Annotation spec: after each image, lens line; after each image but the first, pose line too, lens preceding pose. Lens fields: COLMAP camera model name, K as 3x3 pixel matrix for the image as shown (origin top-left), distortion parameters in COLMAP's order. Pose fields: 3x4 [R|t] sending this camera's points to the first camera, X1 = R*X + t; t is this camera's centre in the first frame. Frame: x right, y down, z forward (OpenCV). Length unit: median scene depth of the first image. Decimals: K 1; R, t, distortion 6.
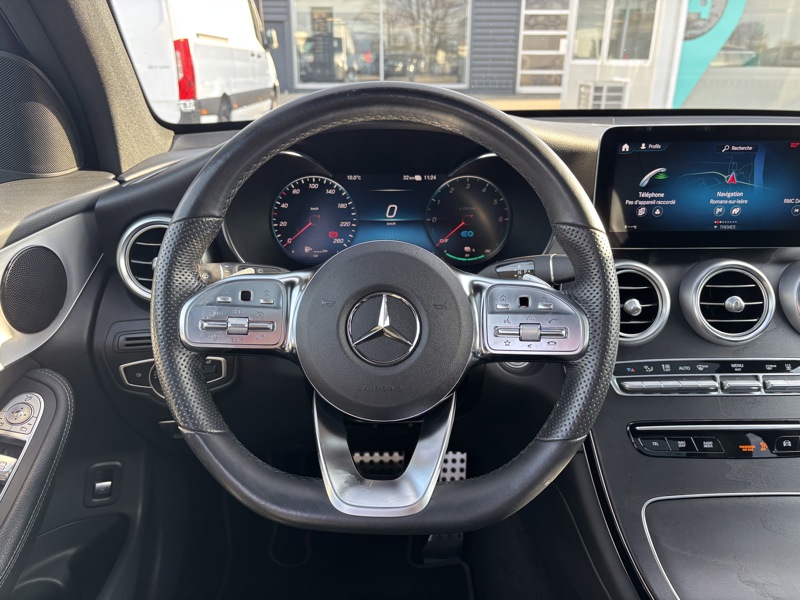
lens RADIAL K [[613.6, 0, 403.6], [0, 613.6, 298.5], [0, 0, 1]] dist [0.063667, -0.071030]
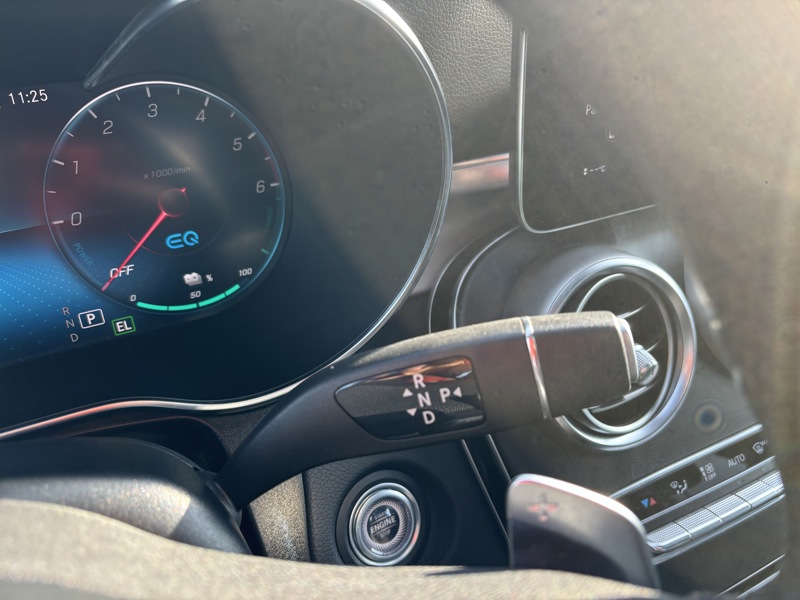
lens RADIAL K [[629.9, 0, 400.0], [0, 629.9, 300.0], [0, 0, 1]] dist [-0.000043, -0.009430]
pose [[0.882688, -0.232300, 0.408531, 0.056257], [0.177485, 0.969694, 0.167907, -0.112436], [-0.435155, -0.075701, 0.897167, 0.605236]]
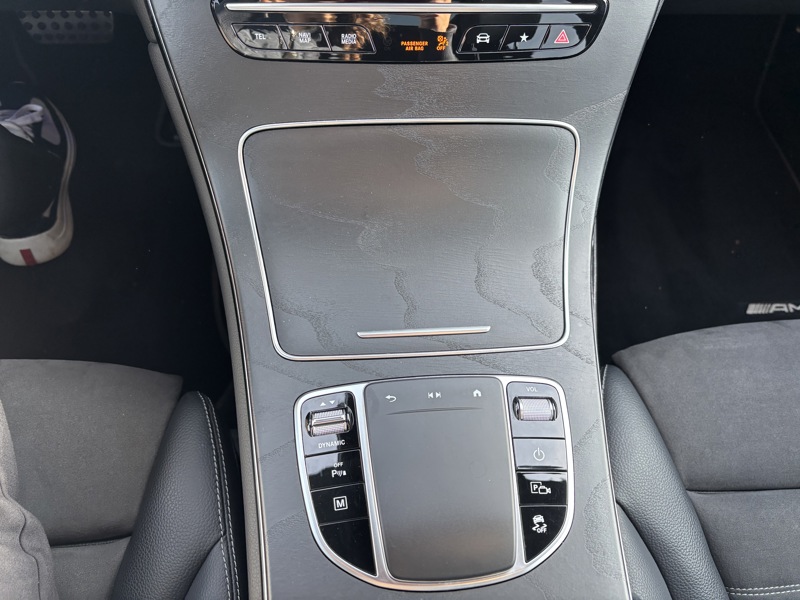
lens RADIAL K [[613.6, 0, 403.6], [0, 613.6, 298.5], [0, 0, 1]] dist [0.063667, -0.071030]
pose [[0.996120, -0.019817, 0.085751, 0.411552], [-0.042140, 0.747983, 0.662379, 0.025490], [-0.077266, -0.663422, 0.744245, 0.337900]]
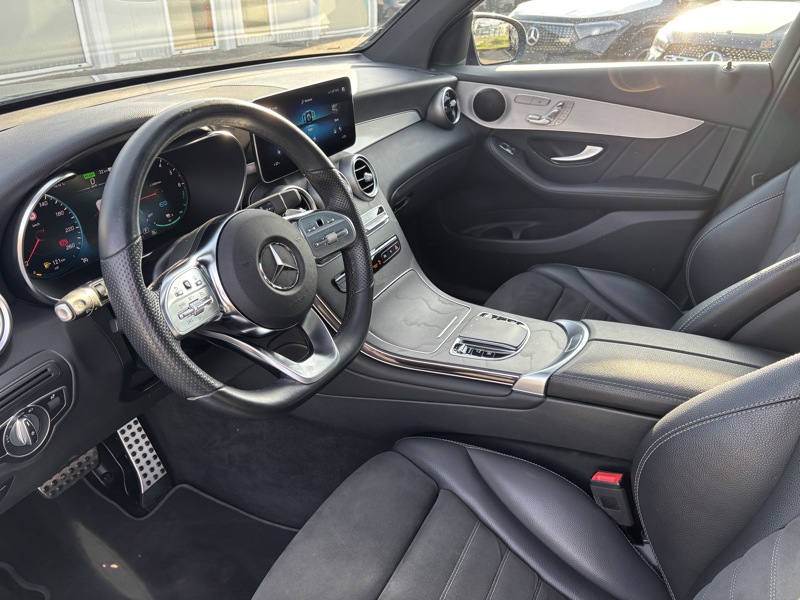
lens RADIAL K [[613.6, 0, 403.6], [0, 613.6, 298.5], [0, 0, 1]] dist [0.063667, -0.071030]
pose [[0.482059, -0.418167, 0.769906, -0.693314], [0.317263, 0.902426, 0.291497, -0.144154], [-0.816678, 0.103744, 0.567692, -0.056151]]
